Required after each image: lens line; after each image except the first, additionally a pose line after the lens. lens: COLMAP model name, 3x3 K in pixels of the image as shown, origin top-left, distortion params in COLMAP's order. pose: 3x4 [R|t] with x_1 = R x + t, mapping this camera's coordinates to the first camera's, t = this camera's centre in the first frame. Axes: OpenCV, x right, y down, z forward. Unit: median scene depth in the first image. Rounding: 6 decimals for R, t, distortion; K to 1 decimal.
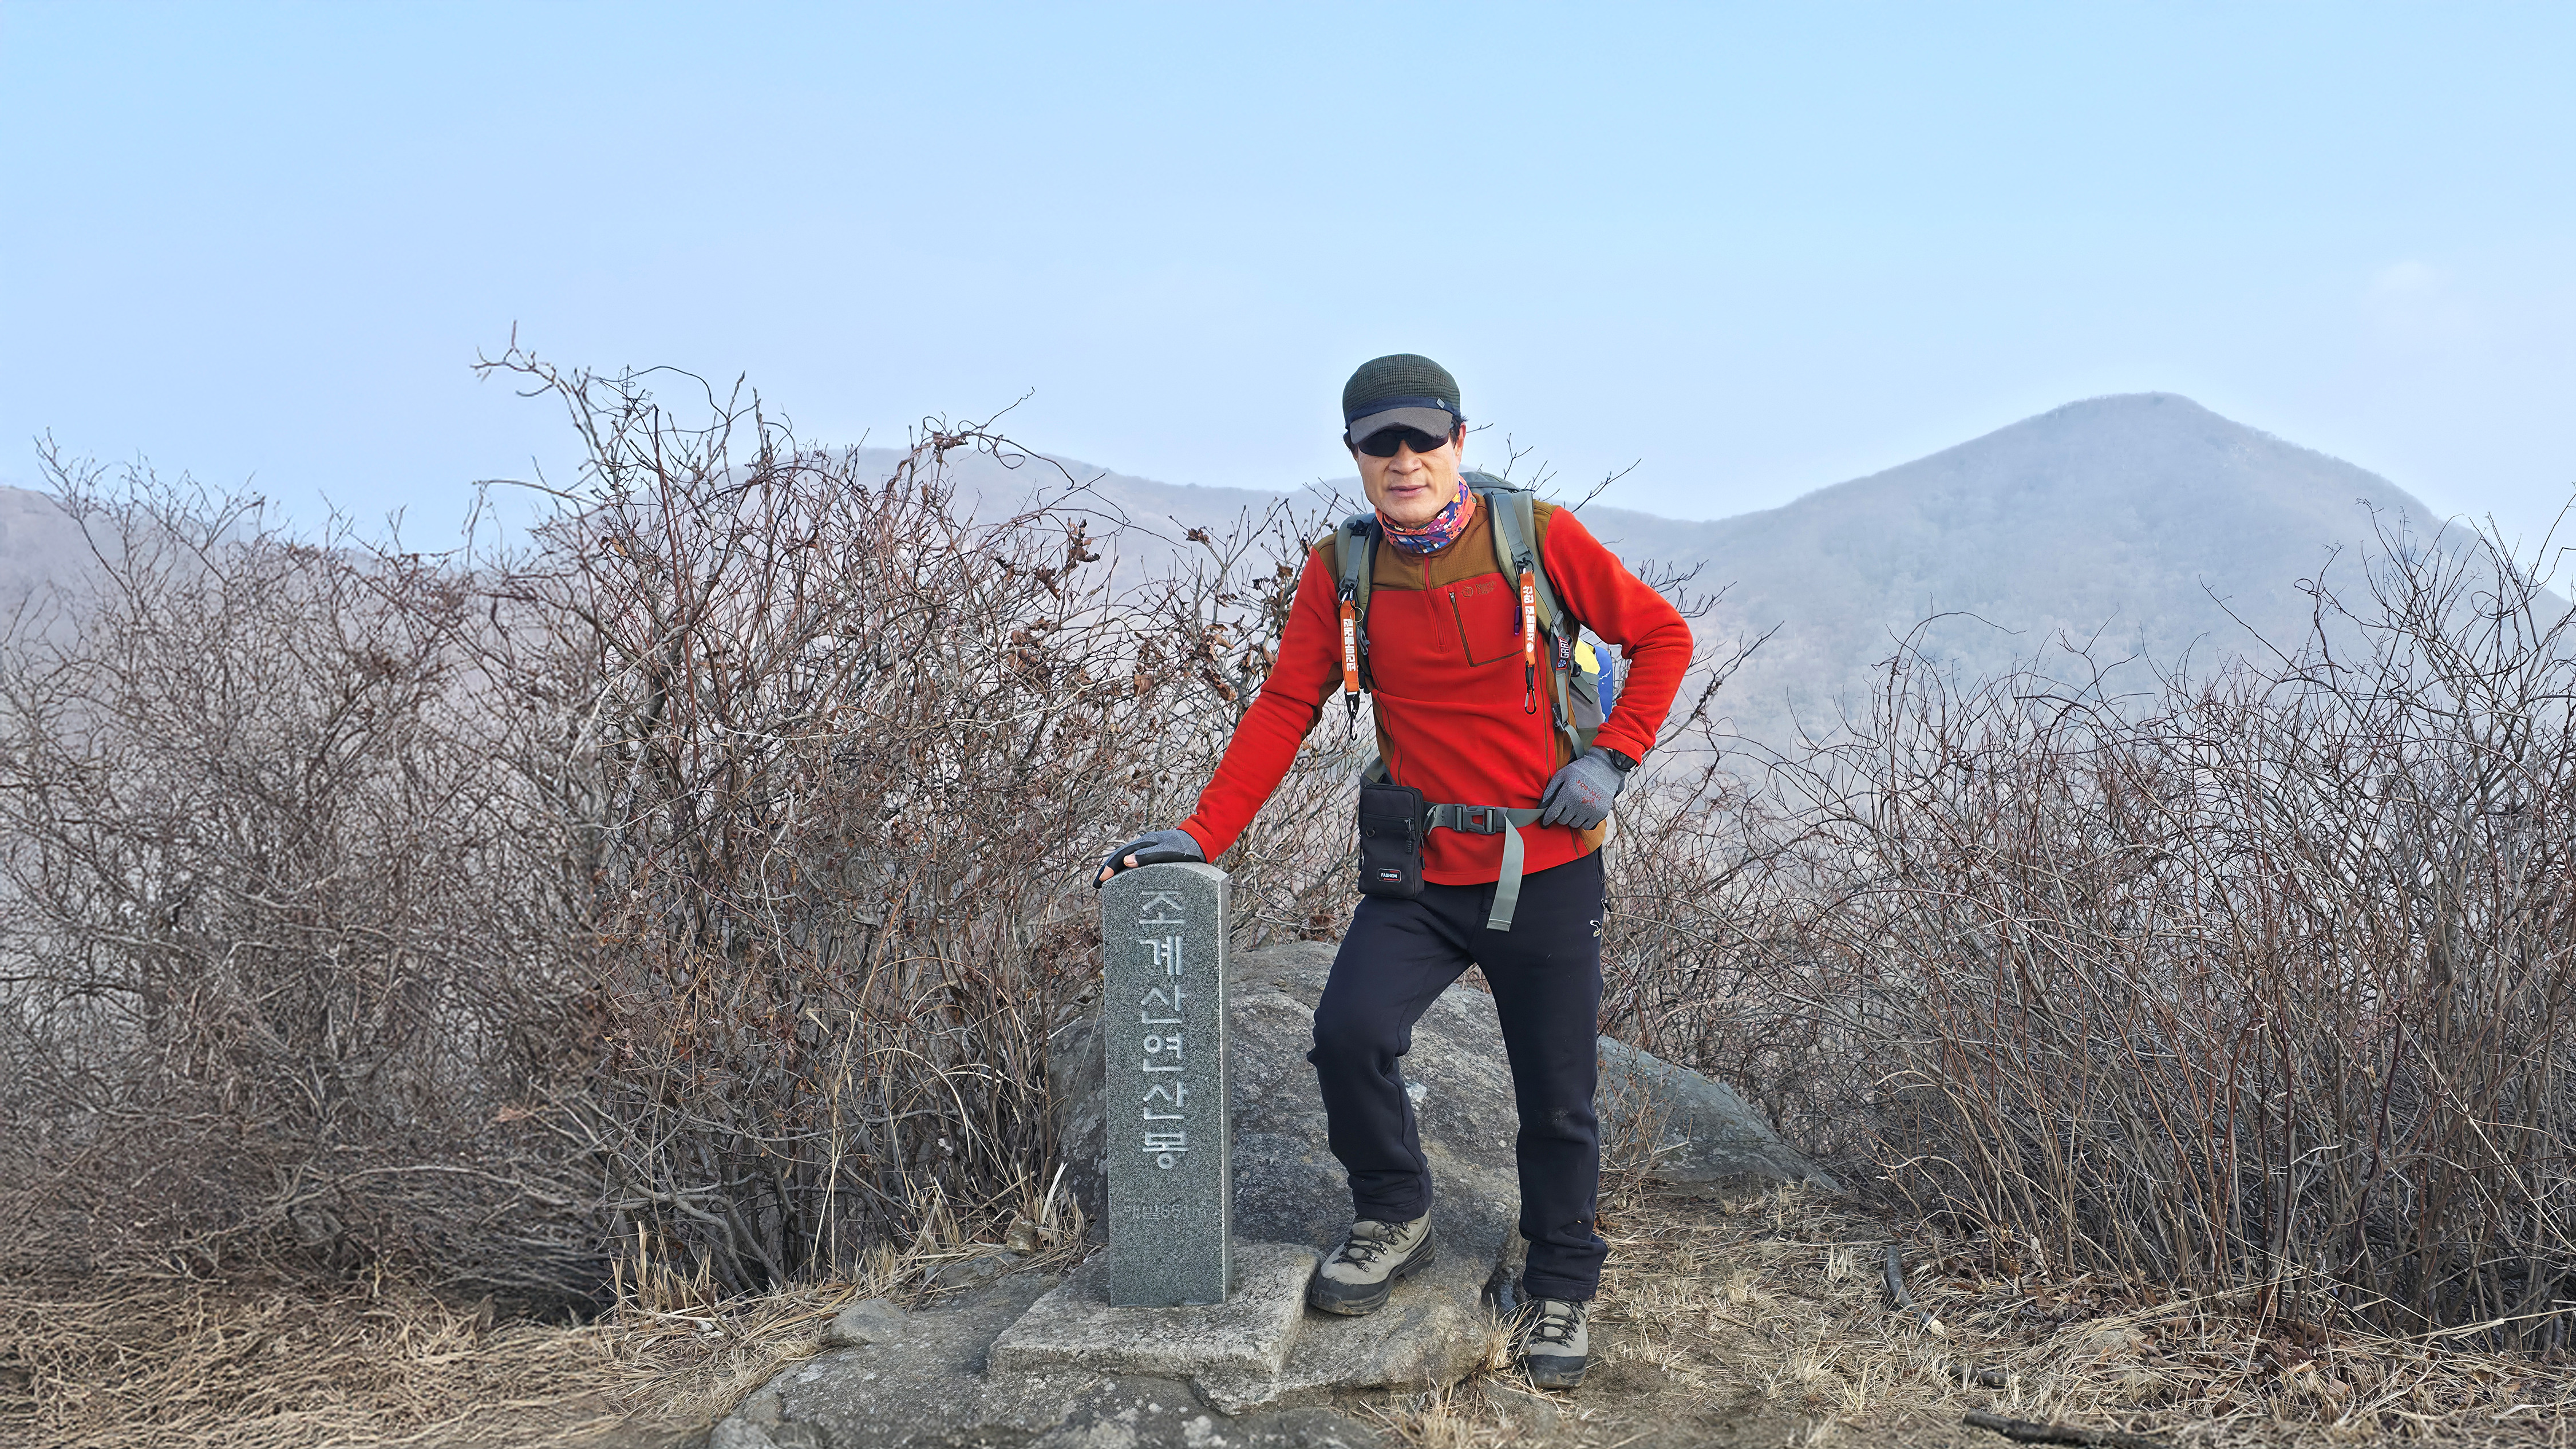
lens RADIAL K [[2232.7, 0, 1655.1], [0, 2232.7, 773.5], [0, 0, 1]] dist [0.020942, -0.001874]
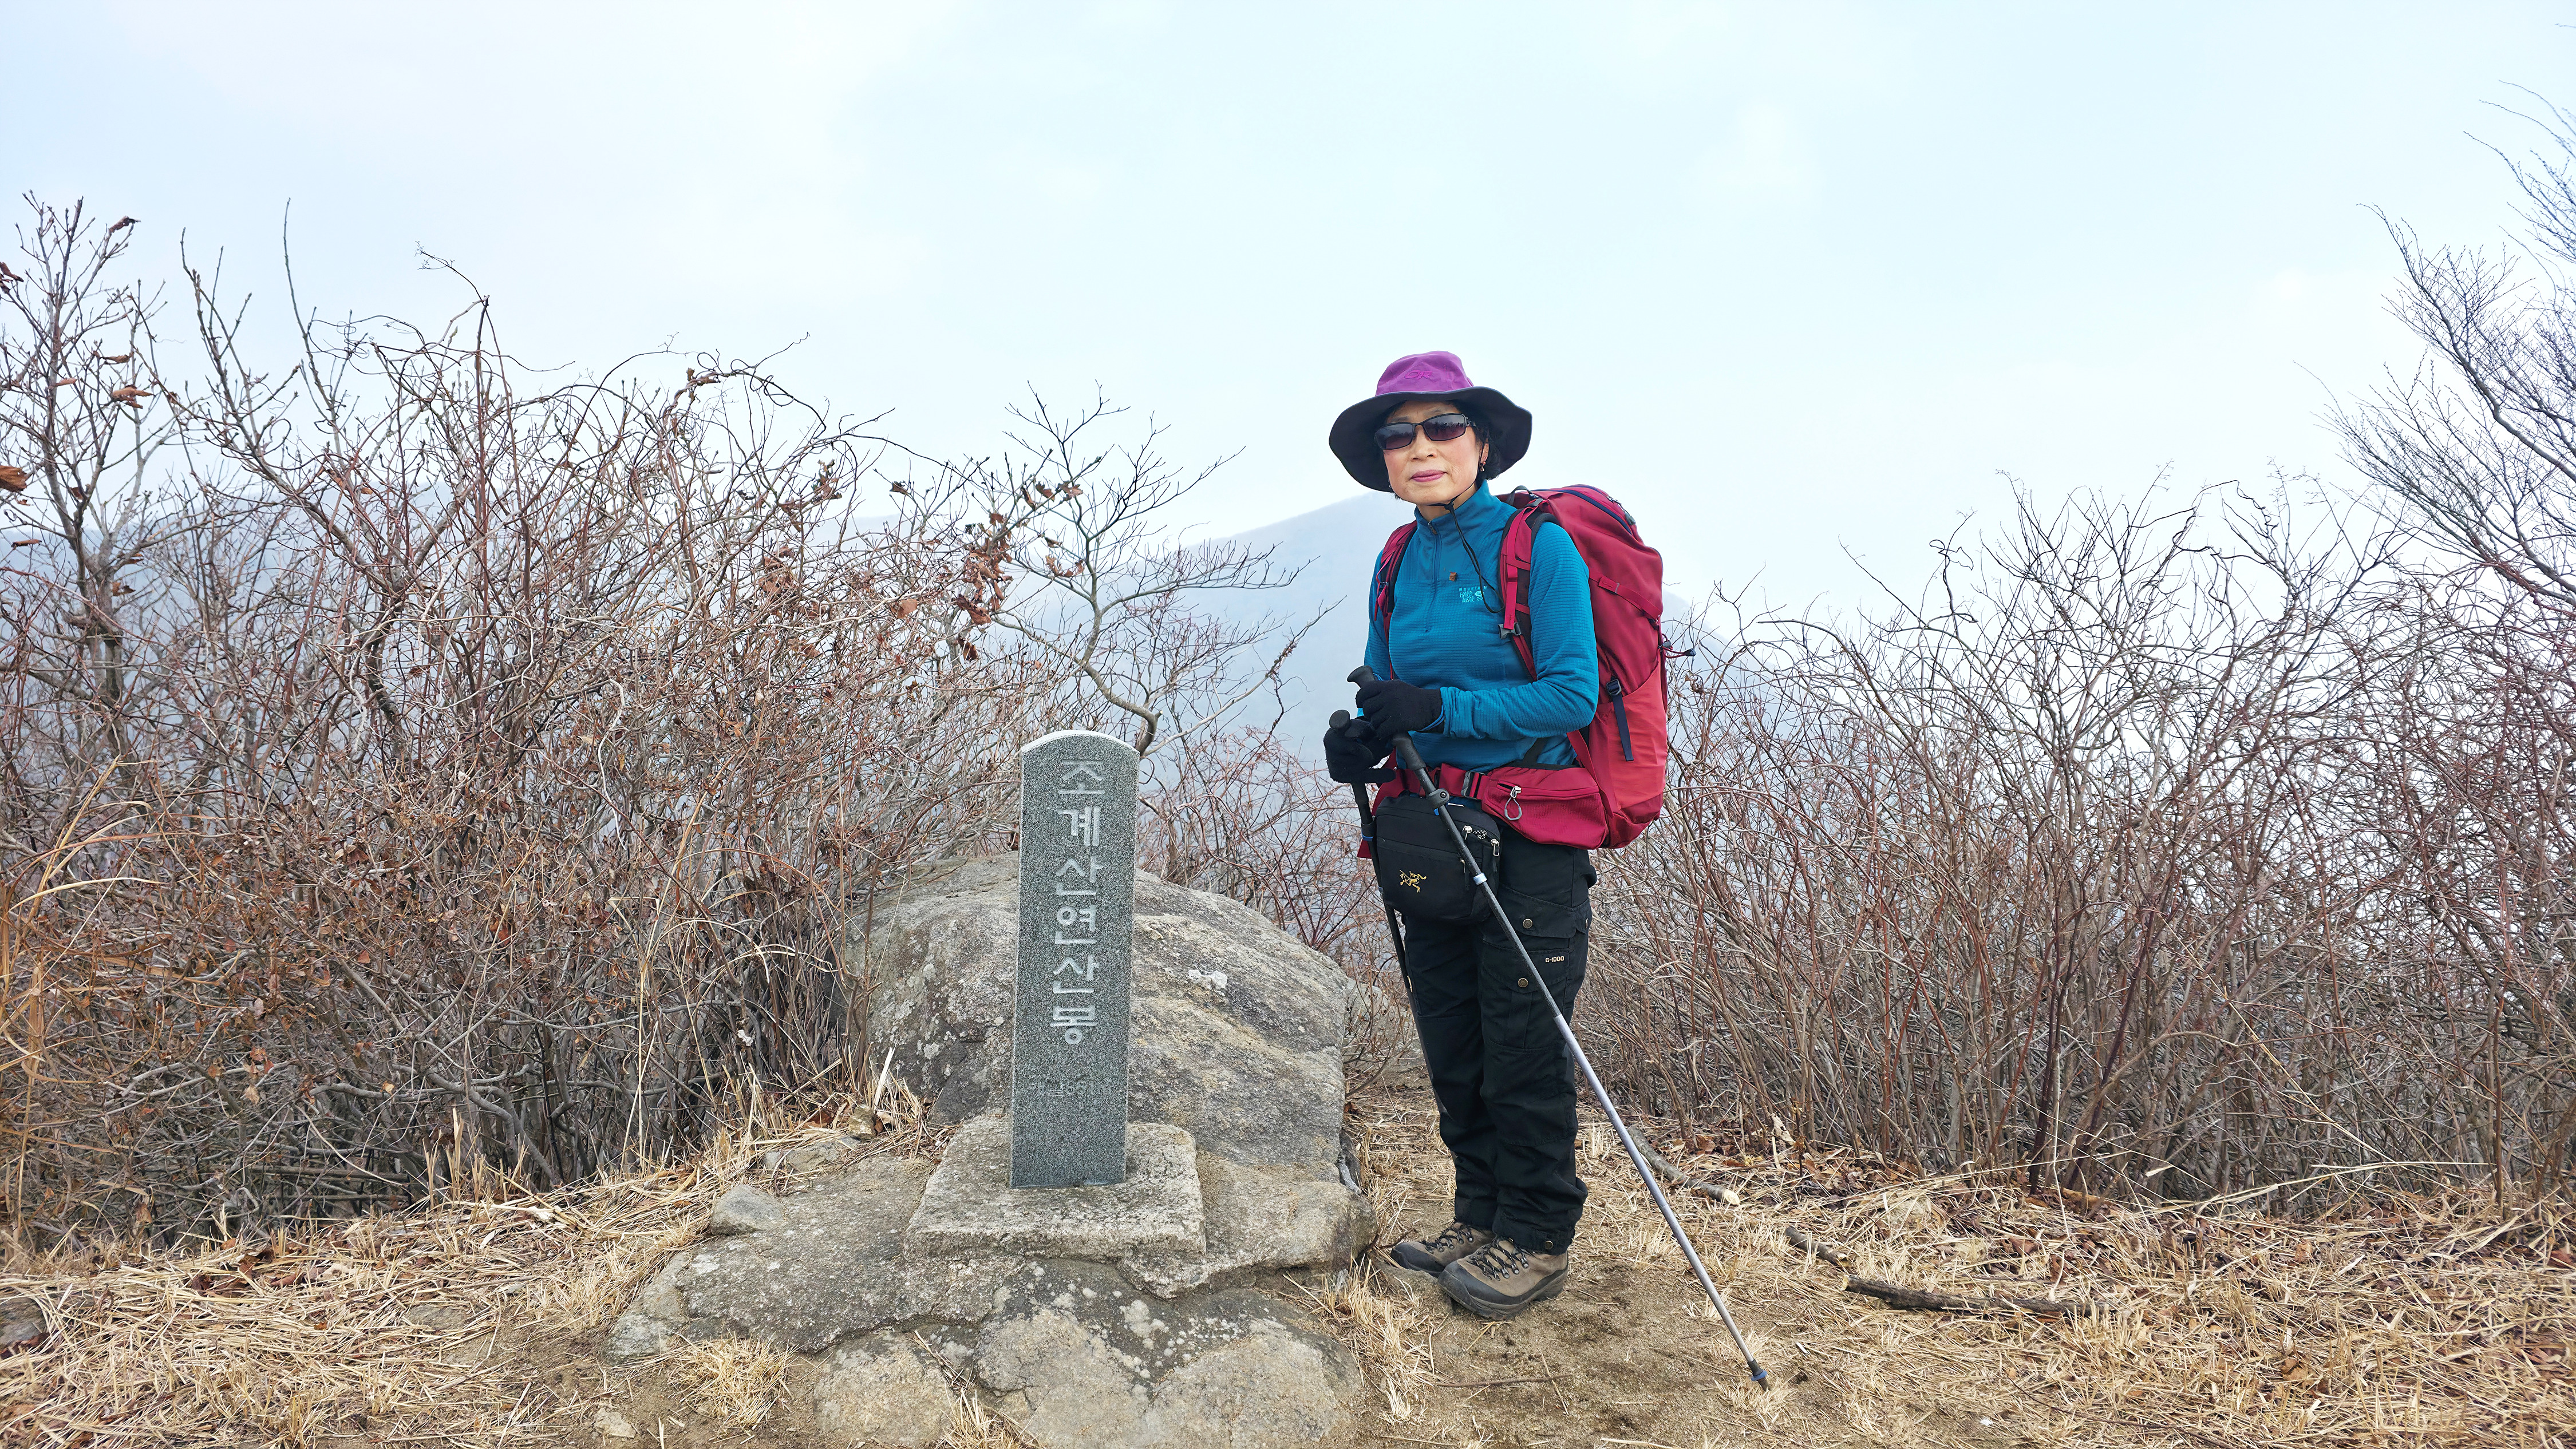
lens RADIAL K [[1761.2, 0, 1292.2], [0, 1761.2, 677.9], [0, 0, 1]] dist [0.055674, -0.054898]
pose [[0.991049, 0.023930, 0.131336, -0.230526], [-0.017159, 0.998476, -0.052451, 0.055050], [-0.132391, 0.049728, 0.989949, 0.209670]]
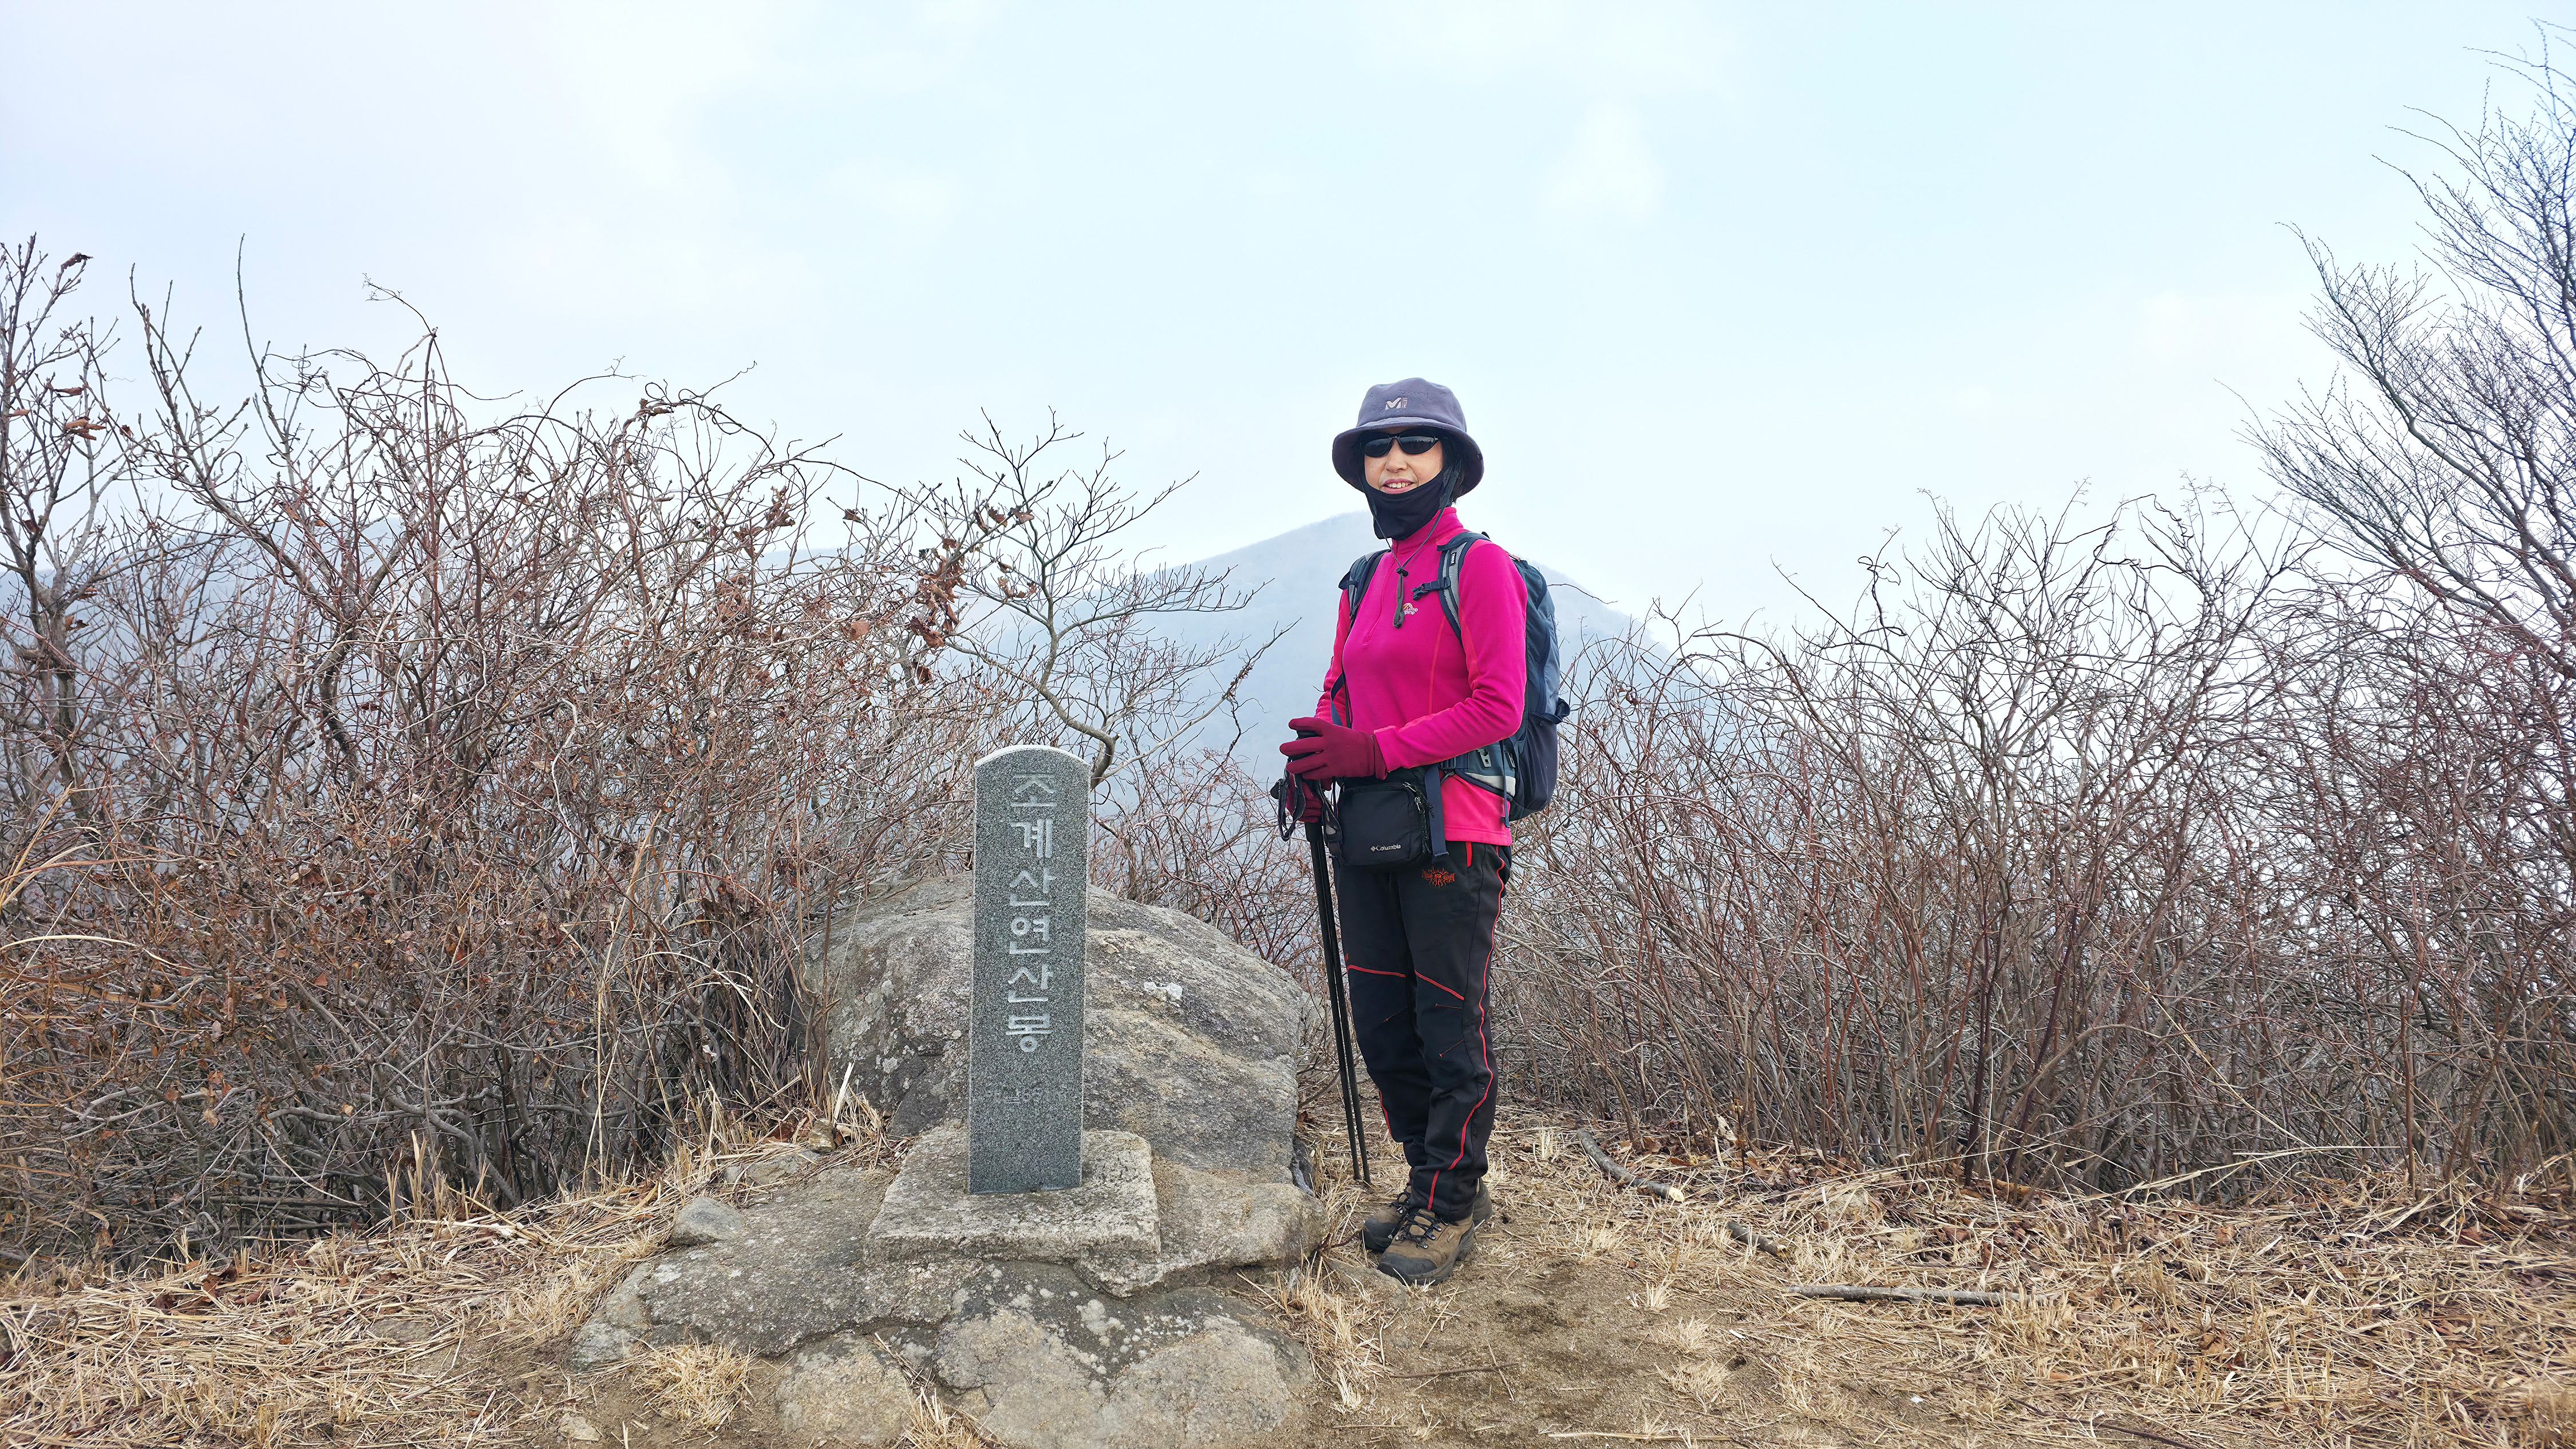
lens RADIAL K [[1756.5, 0, 1293.1], [0, 1756.5, 690.2], [0, 0, 1]] dist [0.058267, -0.057431]
pose [[0.988033, 0.012447, 0.153737, -0.226462], [-0.003167, 0.998165, -0.060464, 0.062153], [-0.154207, 0.059254, 0.986260, 0.190382]]
